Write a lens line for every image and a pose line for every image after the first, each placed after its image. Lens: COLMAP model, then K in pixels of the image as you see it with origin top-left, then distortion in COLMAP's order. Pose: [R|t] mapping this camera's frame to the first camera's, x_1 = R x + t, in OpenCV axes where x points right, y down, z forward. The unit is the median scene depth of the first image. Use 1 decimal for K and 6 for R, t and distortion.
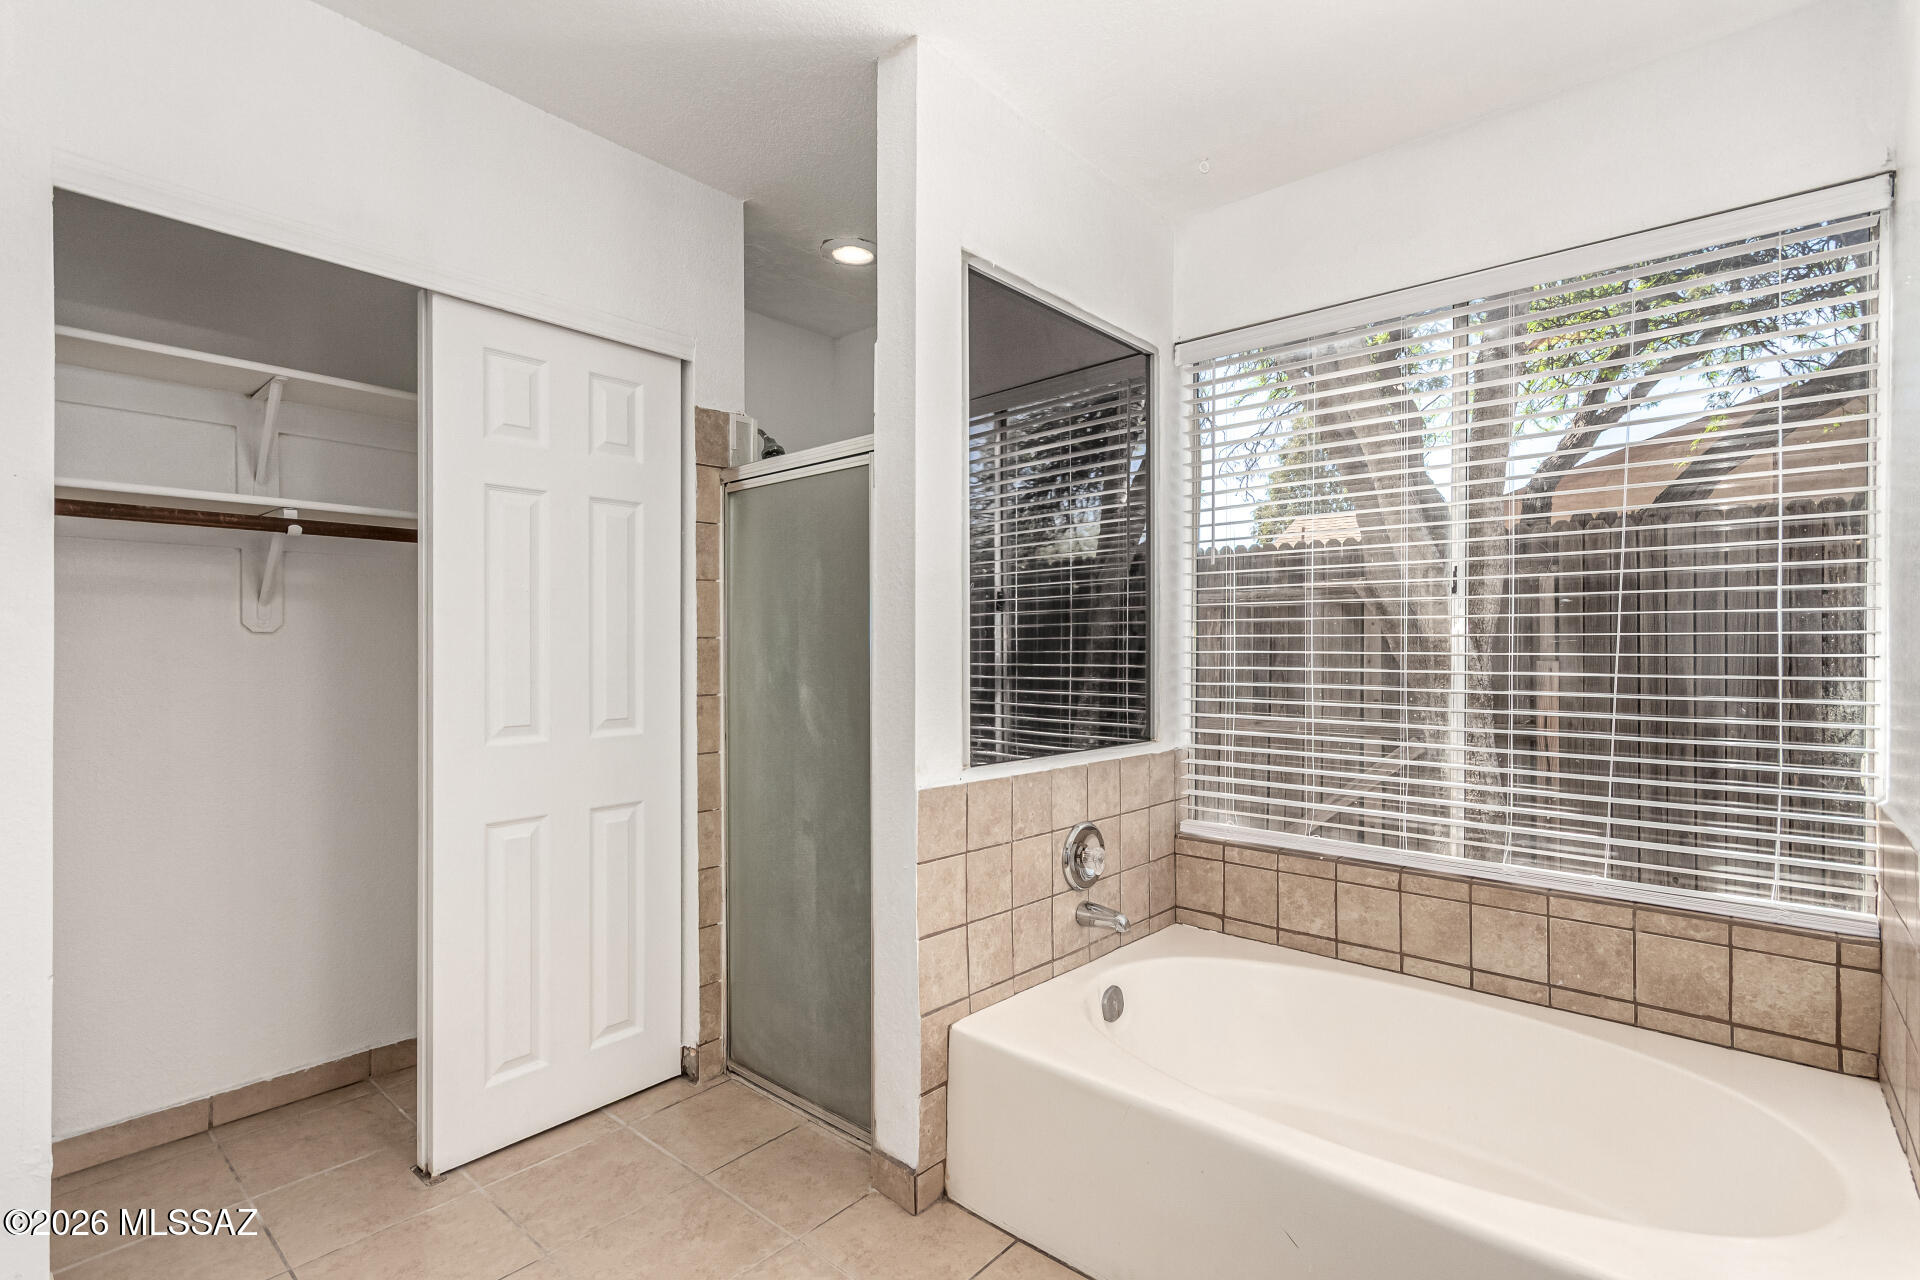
lens RADIAL K [[890.2, 0, 953.0], [0, 890.2, 639.9], [0, 0, 1]] dist [0.006175, 0.000687]
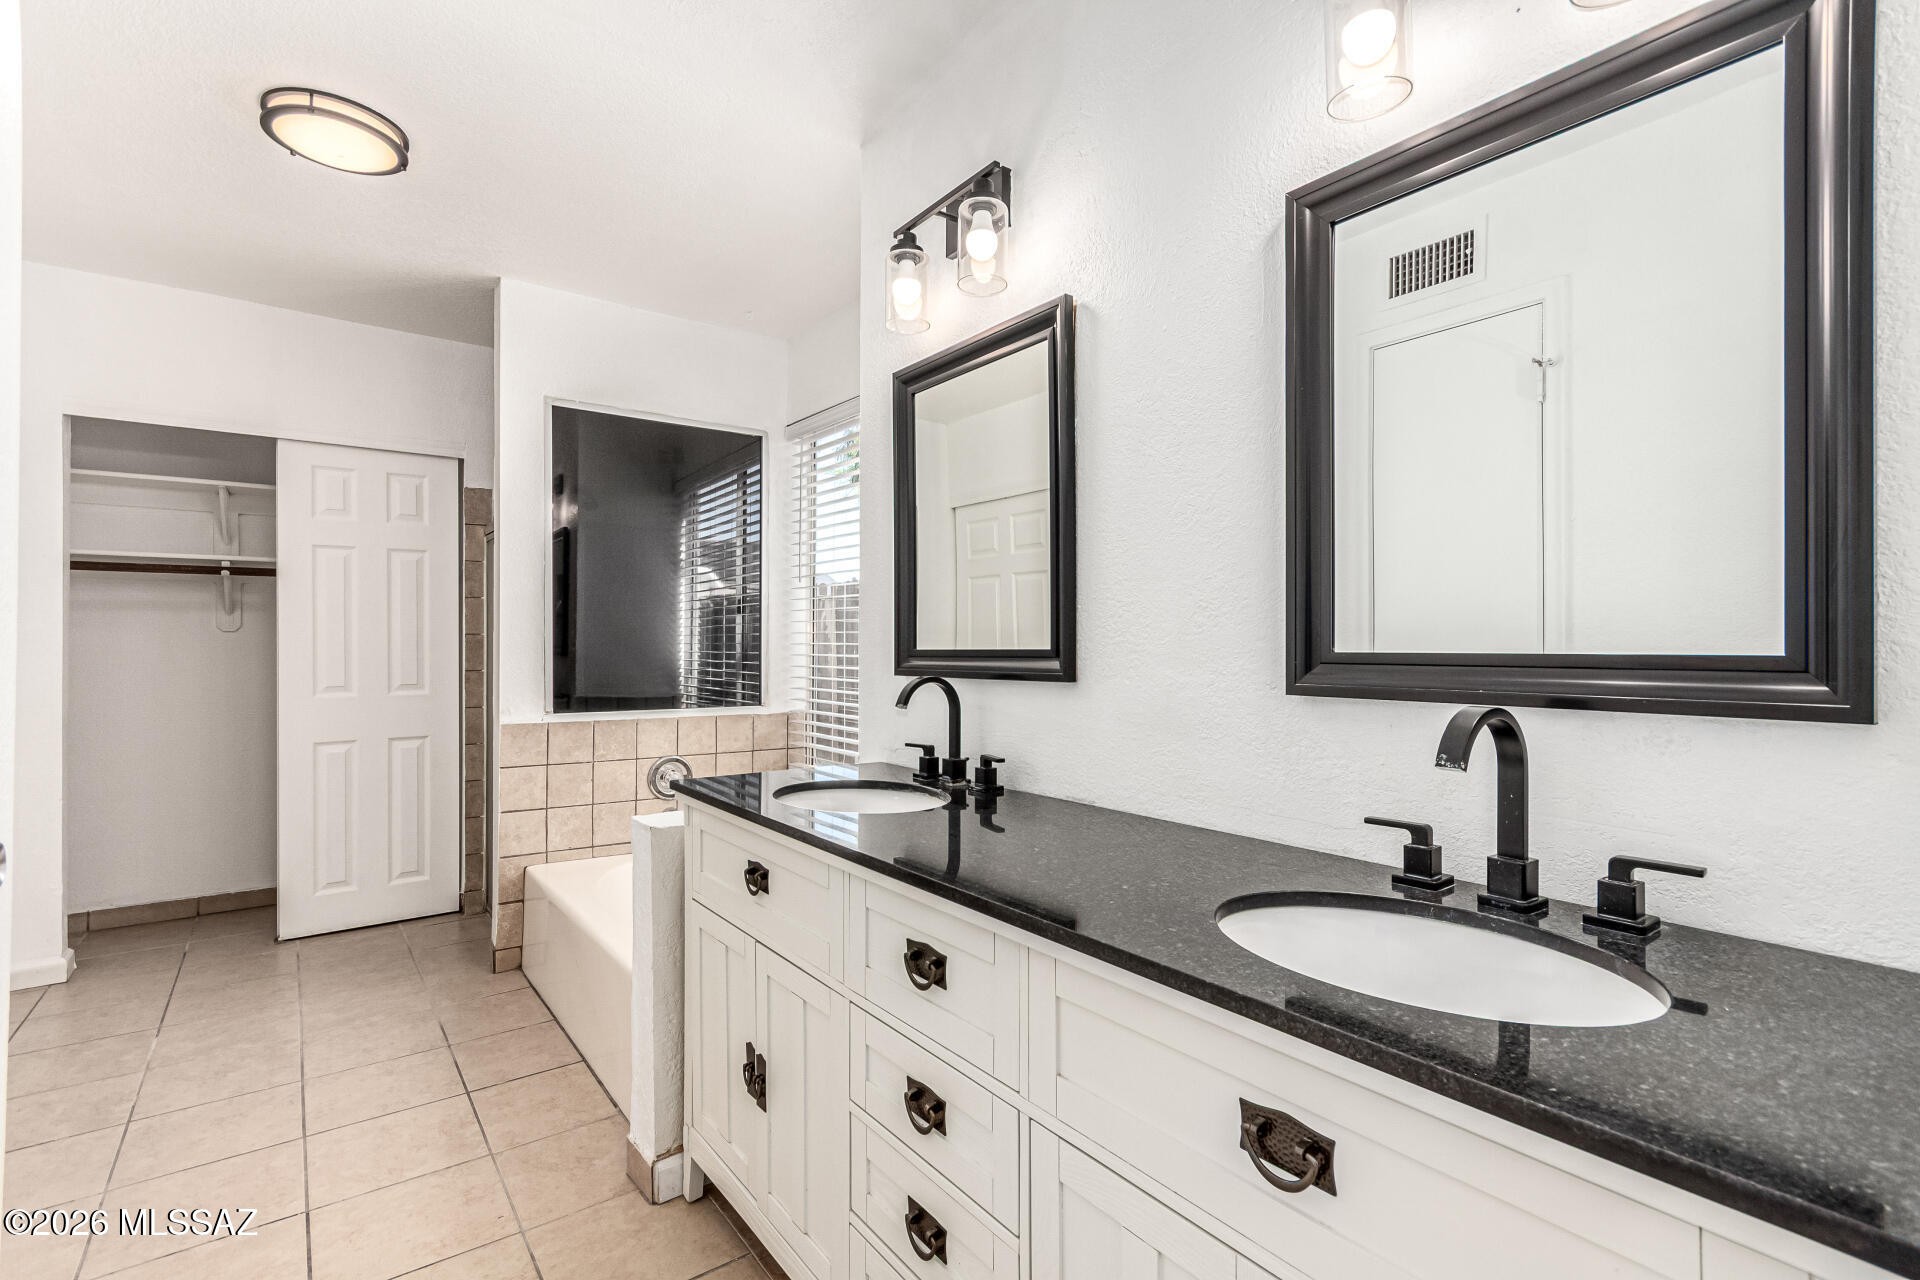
lens RADIAL K [[890.2, 0, 968.6], [0, 890.2, 635.5], [0, 0, 1]] dist [0.006175, 0.000687]
pose [[0.979296, -0.001082, -0.202431, 1.038206], [0.001377, 0.999998, 0.001315, -0.000950], [0.202429, -0.001566, 0.979296, -0.421435]]
